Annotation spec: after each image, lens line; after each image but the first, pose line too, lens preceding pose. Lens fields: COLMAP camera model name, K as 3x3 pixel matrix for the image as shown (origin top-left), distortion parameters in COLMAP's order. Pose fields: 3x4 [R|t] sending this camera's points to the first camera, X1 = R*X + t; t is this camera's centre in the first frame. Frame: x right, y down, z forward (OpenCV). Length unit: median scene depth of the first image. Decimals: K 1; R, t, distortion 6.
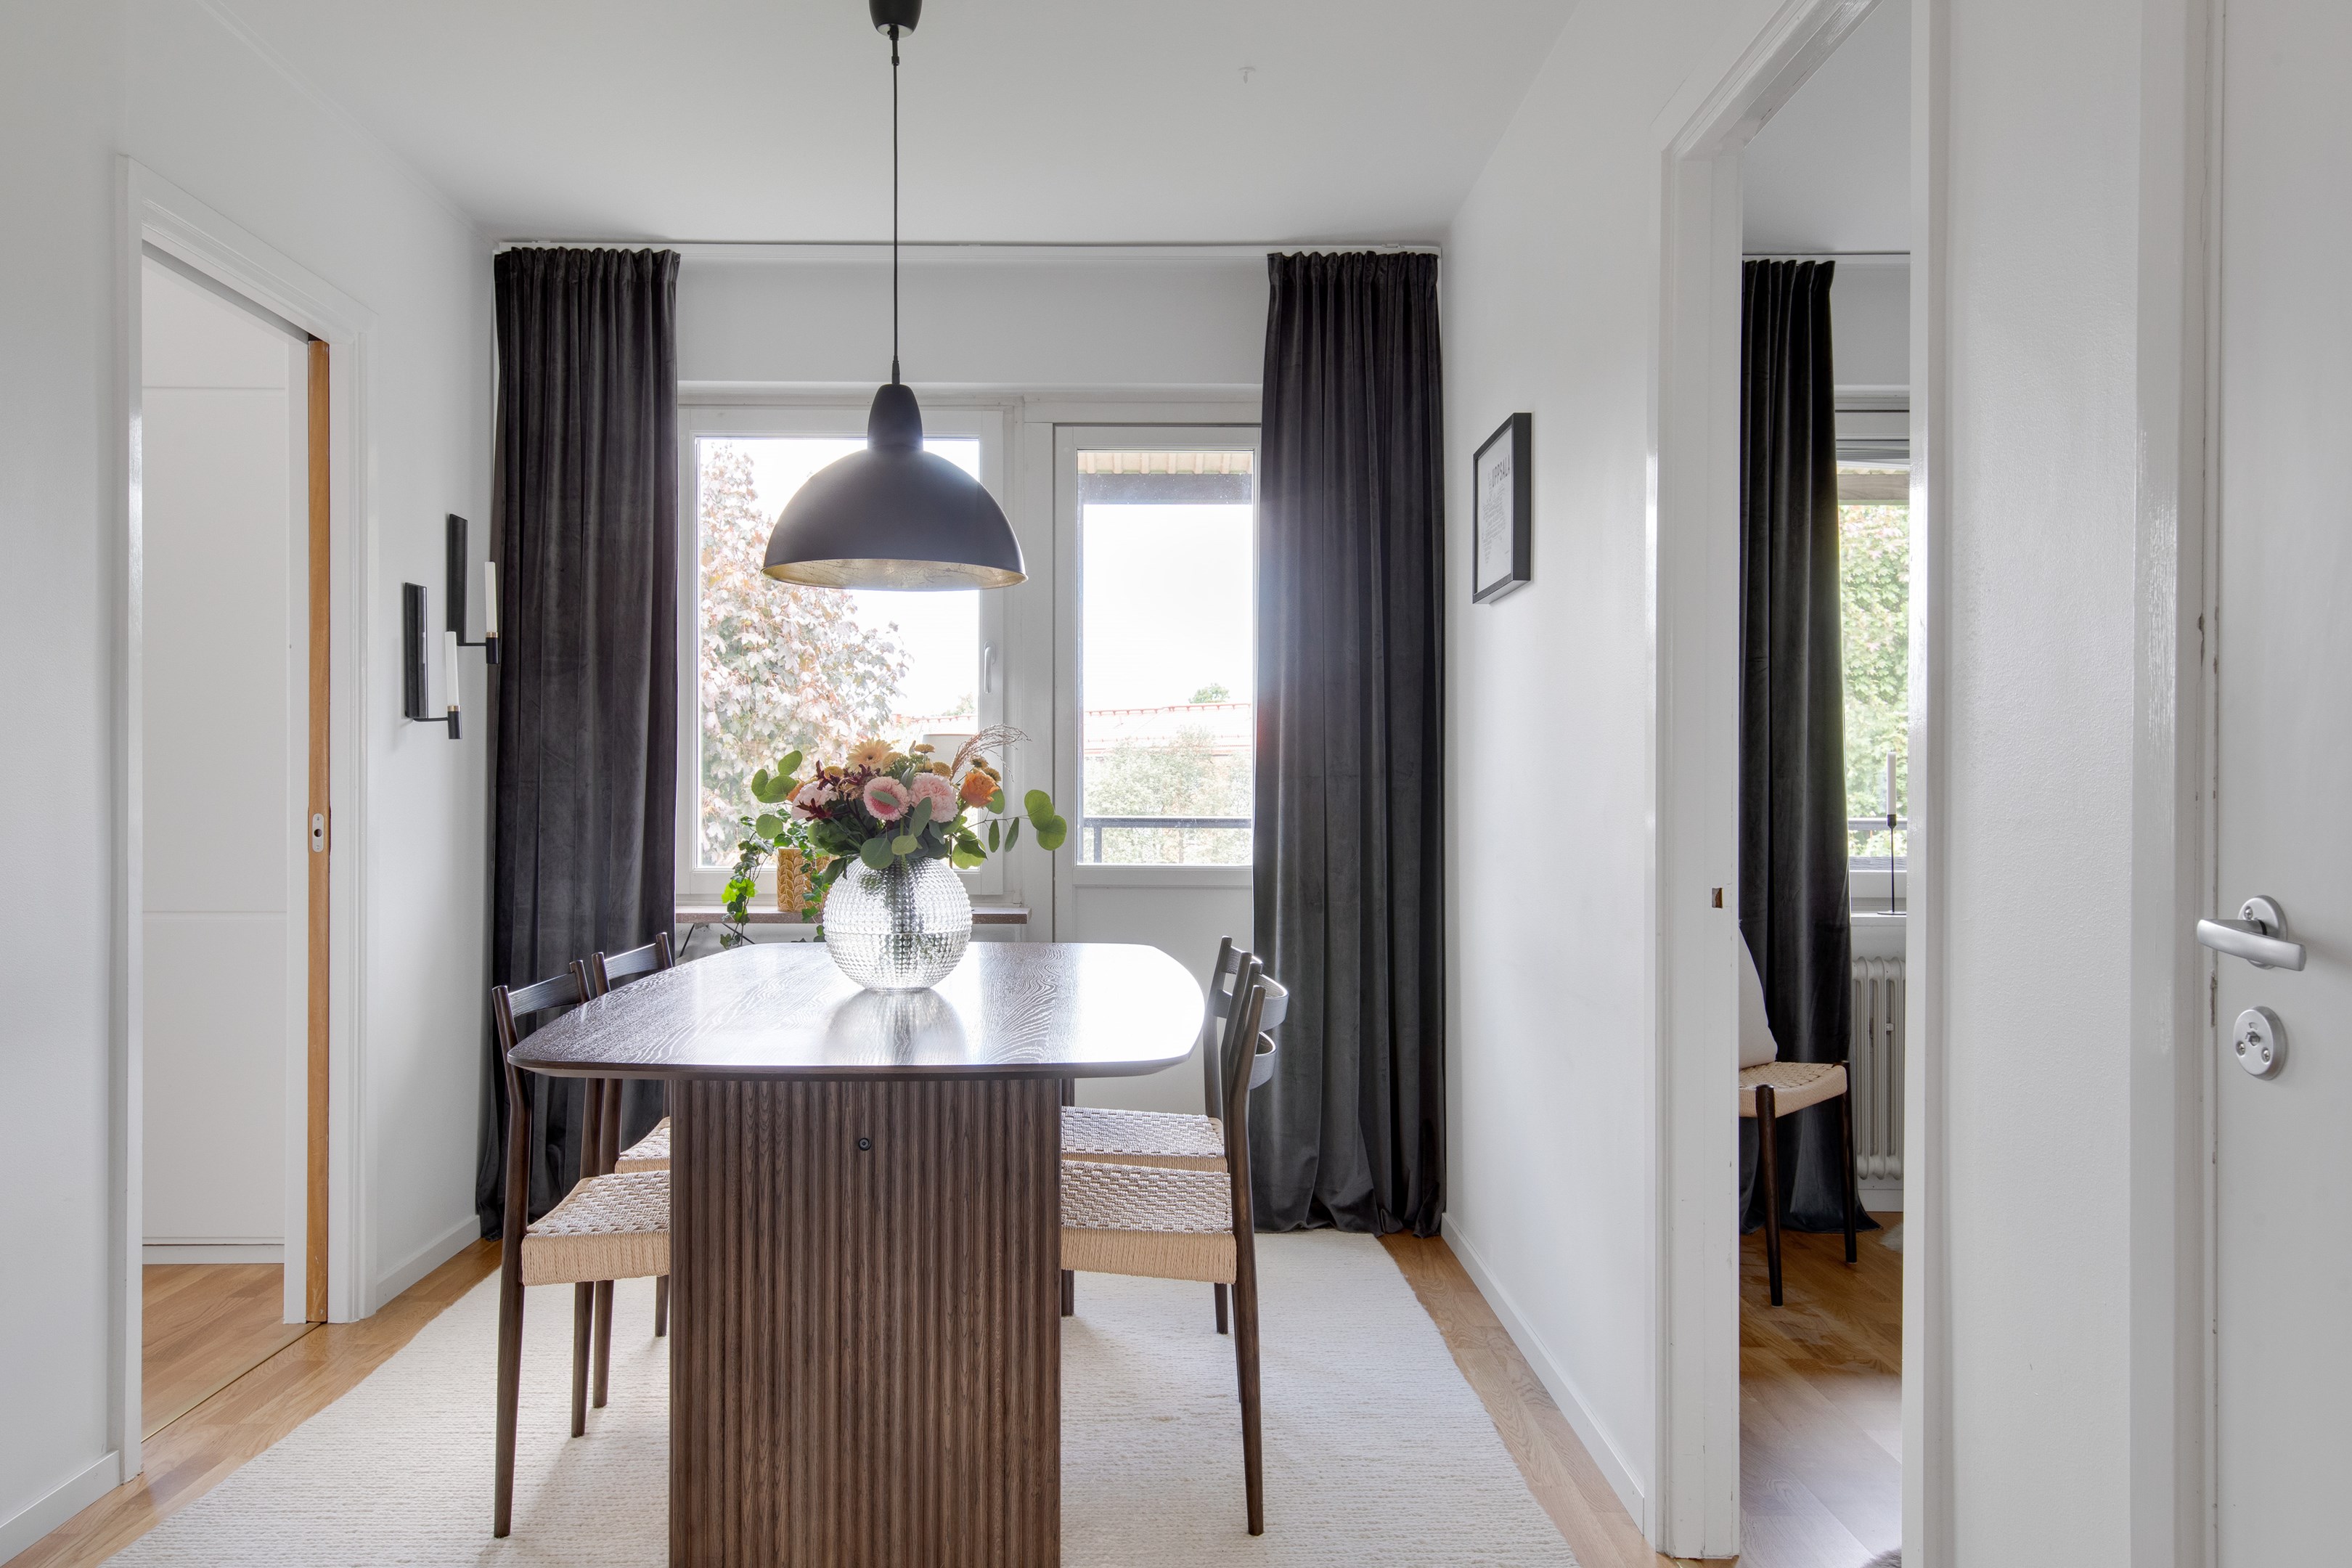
lens RADIAL K [[1729.9, 0, 1175.1], [0, 1729.9, 791.9], [0, 0, 1]] dist [0.027754, 0.001299]
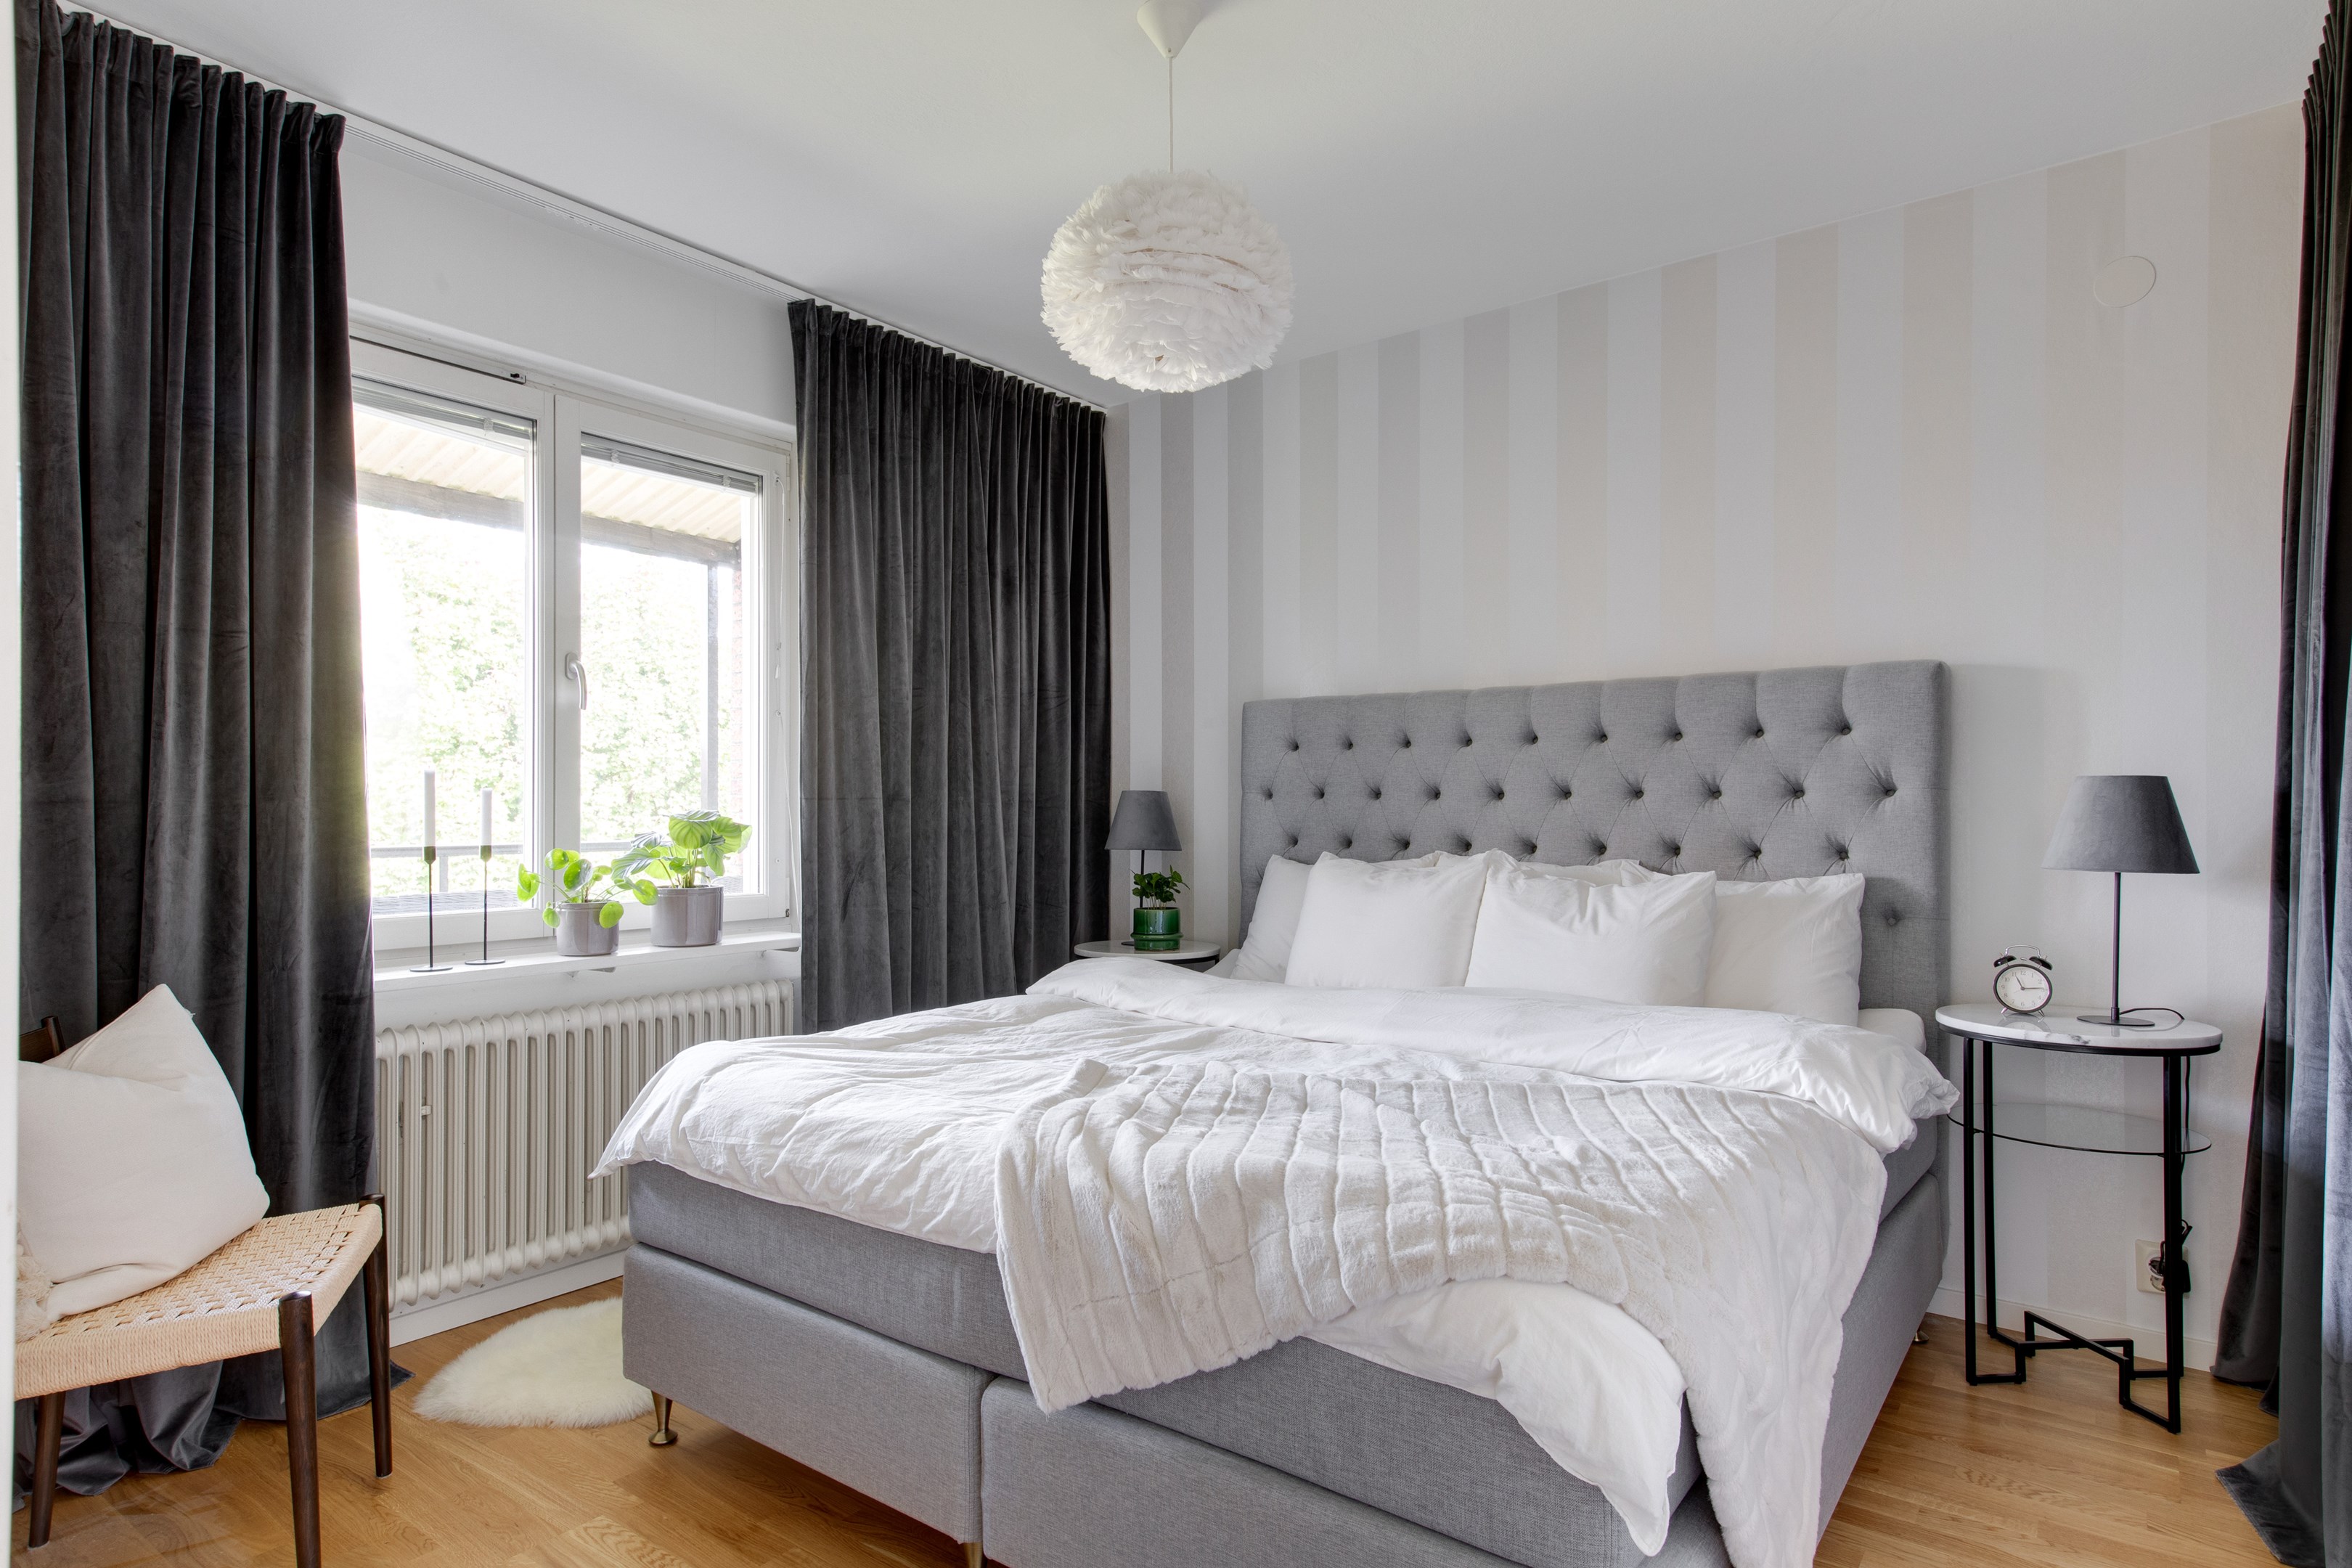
lens RADIAL K [[1297.9, 0, 1155.0], [0, 1297.9, 807.6], [0, 0, 1]] dist [0.013890, 0.001796]
pose [[0.612044, 0.001267, 0.790822, 0.148261], [0.004480, 0.999977, -0.005070, -0.000795], [-0.790811, 0.006646, 0.612025, 0.385199]]
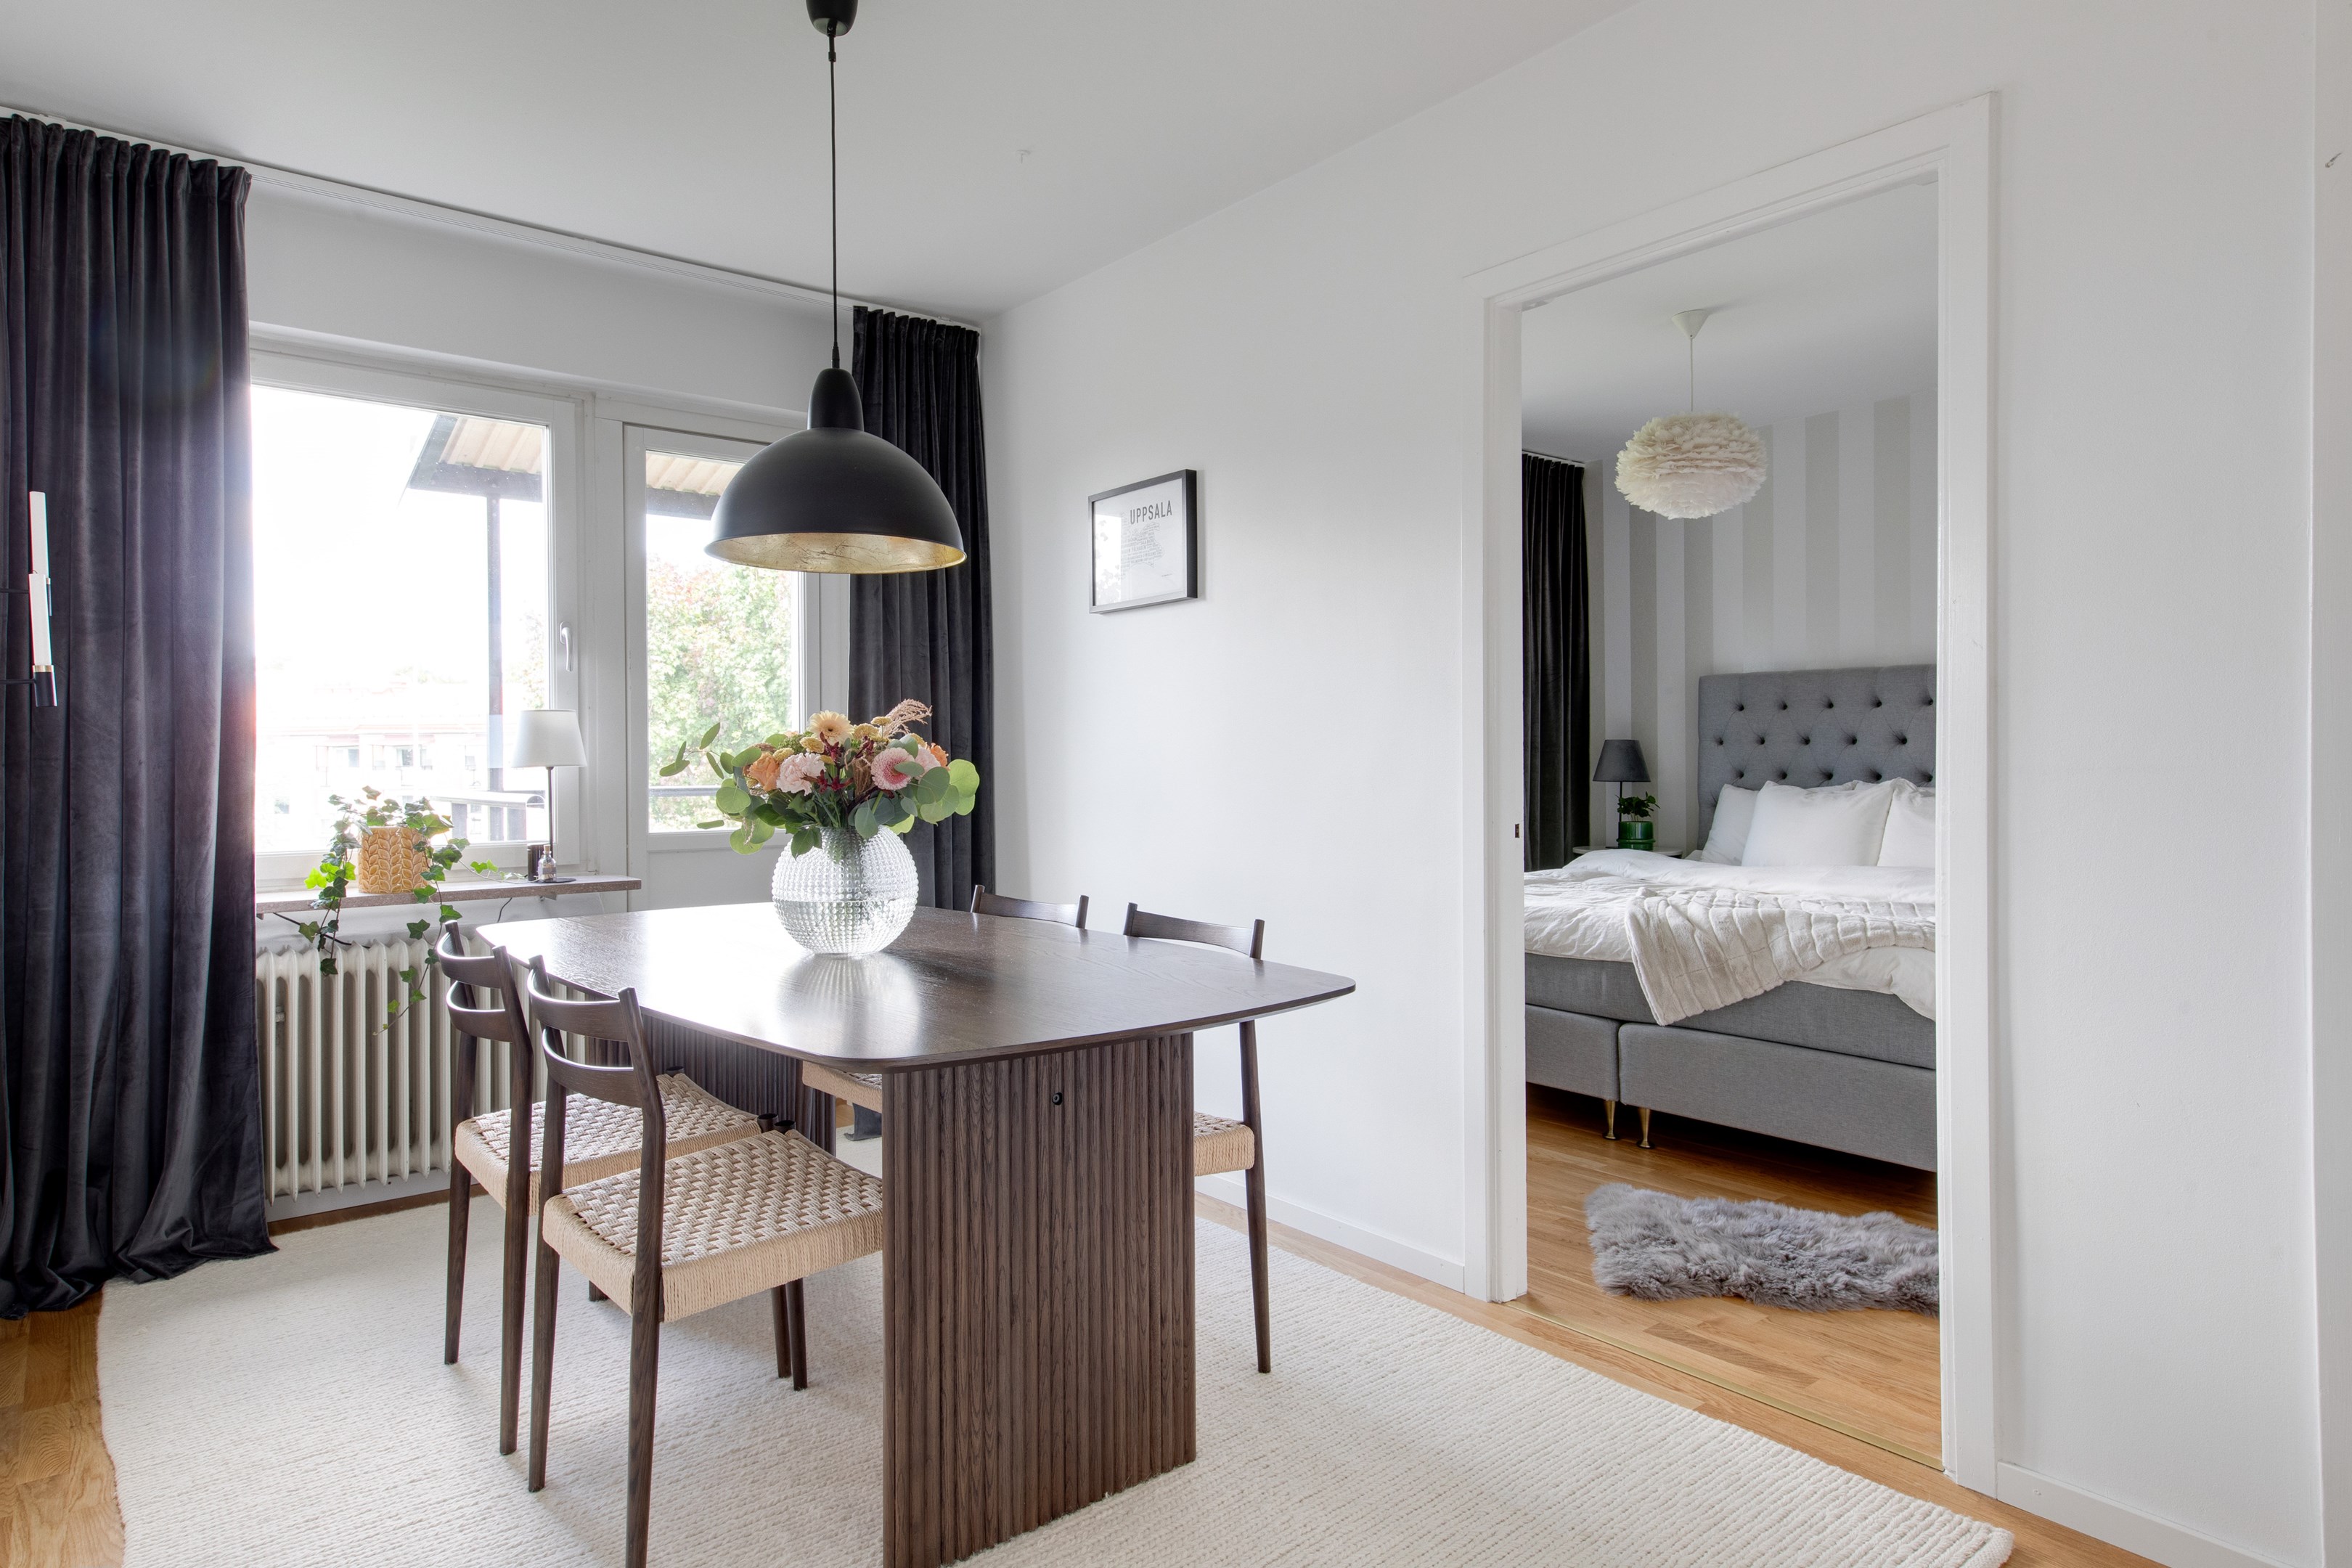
lens RADIAL K [[1297.9, 0, 1130.7], [0, 1297.9, 762.8], [0, 0, 1]] dist [0.013890, 0.001796]
pose [[0.810422, -0.007839, 0.585794, -0.310475], [0.009260, 0.999957, 0.000570, 0.000461], [-0.585774, 0.004963, 0.810460, 0.176337]]
